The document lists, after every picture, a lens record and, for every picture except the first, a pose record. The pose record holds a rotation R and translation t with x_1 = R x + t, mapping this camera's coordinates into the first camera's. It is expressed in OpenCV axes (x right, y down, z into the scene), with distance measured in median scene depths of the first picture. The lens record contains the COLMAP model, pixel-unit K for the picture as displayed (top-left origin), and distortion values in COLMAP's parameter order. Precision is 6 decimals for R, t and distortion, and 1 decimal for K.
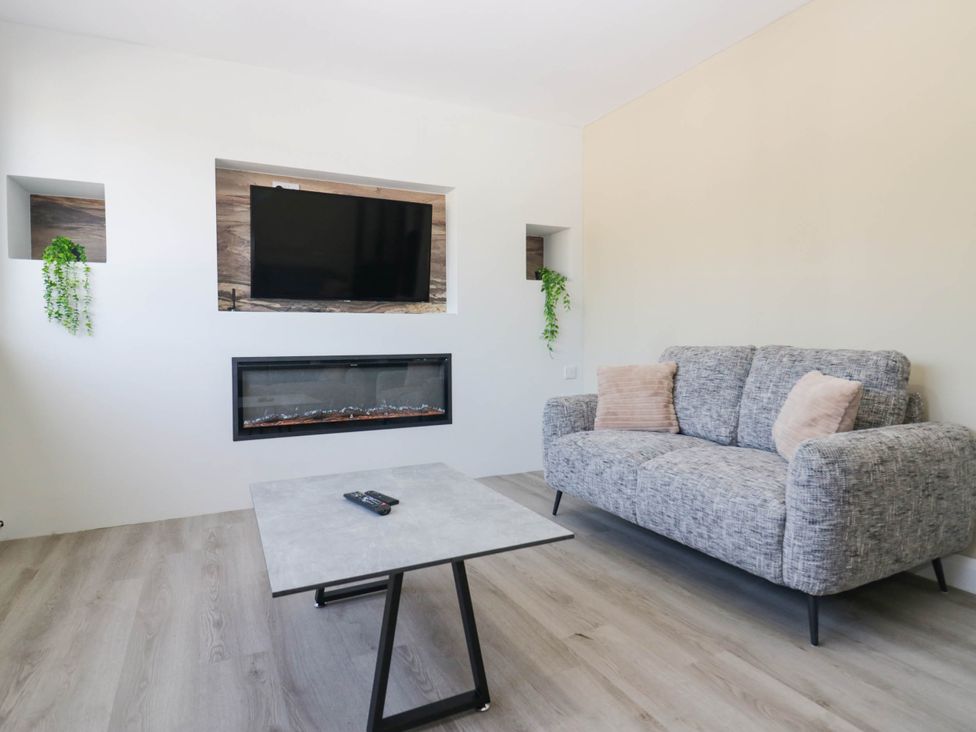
lens RADIAL K [[548.3, 0, 492.1], [0, 548.3, 358.0], [0, 0, 1]] dist [-0.002404, -0.002623]
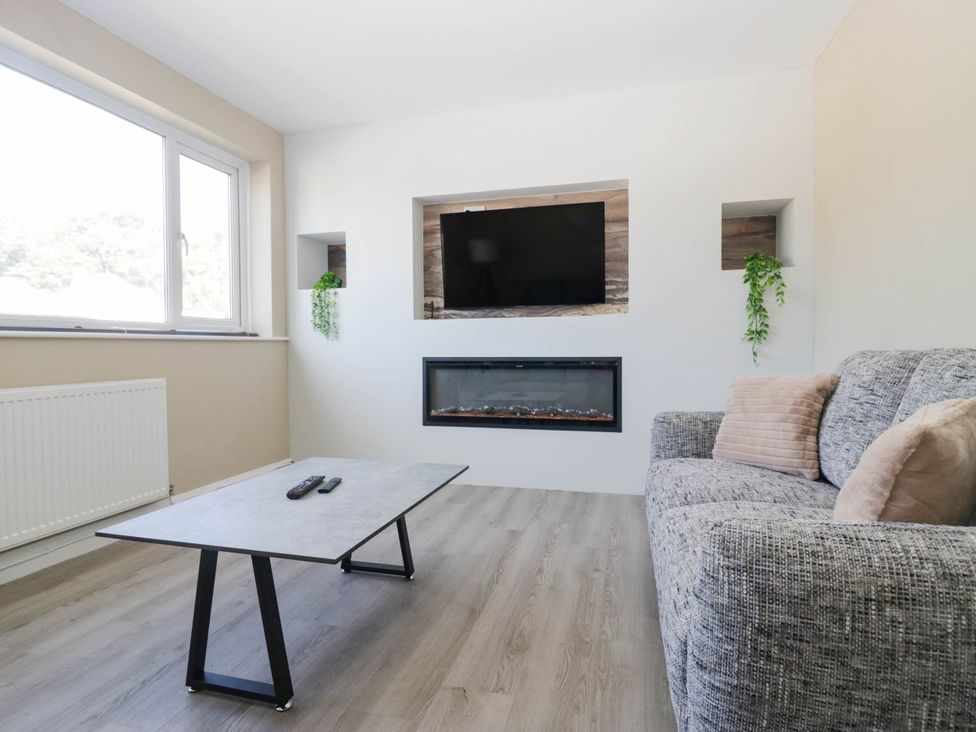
lens RADIAL K [[506.1, 0, 489.5], [0, 506.1, 357.5], [0, 0, 1]] dist [0.003355, -0.011413]
pose [[0.763192, 0.015671, -0.645982, 0.343333], [-0.019690, 0.999806, 0.000991, -0.004146], [0.645872, 0.011963, 0.763352, 0.213960]]
